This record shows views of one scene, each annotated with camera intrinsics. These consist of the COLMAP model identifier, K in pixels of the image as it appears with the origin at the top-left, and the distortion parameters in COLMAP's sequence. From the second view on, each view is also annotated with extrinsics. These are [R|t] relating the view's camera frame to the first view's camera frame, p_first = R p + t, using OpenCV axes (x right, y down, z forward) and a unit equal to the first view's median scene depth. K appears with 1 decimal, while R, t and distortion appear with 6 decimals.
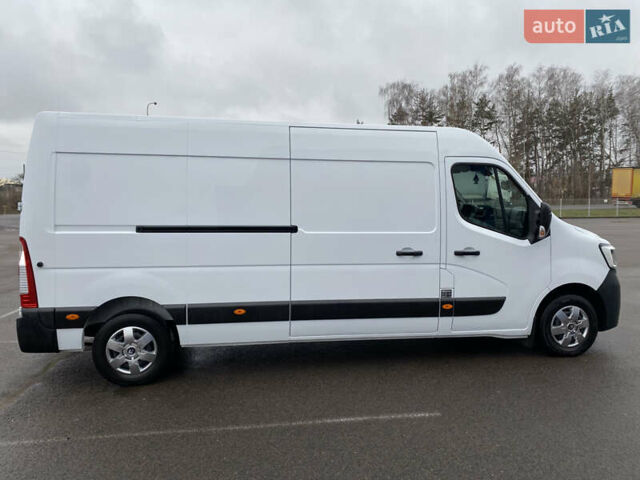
lens RADIAL K [[486.3, 0, 325.6], [0, 486.3, 237.8], [0, 0, 1]] dist [0.038343, -0.032939]
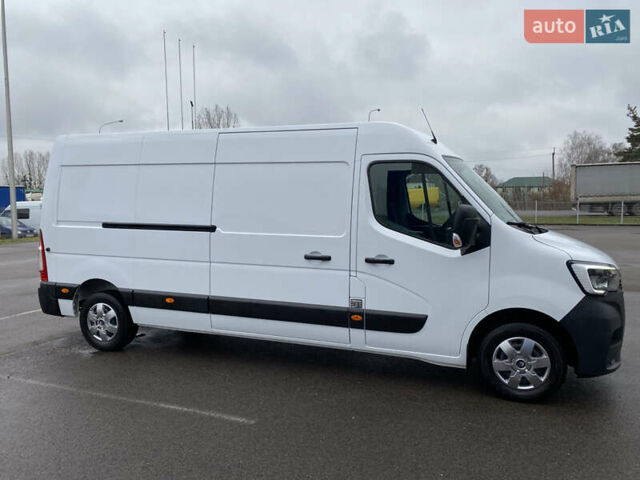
lens RADIAL K [[486.3, 0, 323.0], [0, 486.3, 237.6], [0, 0, 1]] dist [0.038343, -0.032939]
pose [[0.868791, 0.036461, -0.493835, 0.653206], [-0.037570, 0.999264, 0.007682, -0.015150], [0.493751, 0.011879, 0.869522, 0.175613]]
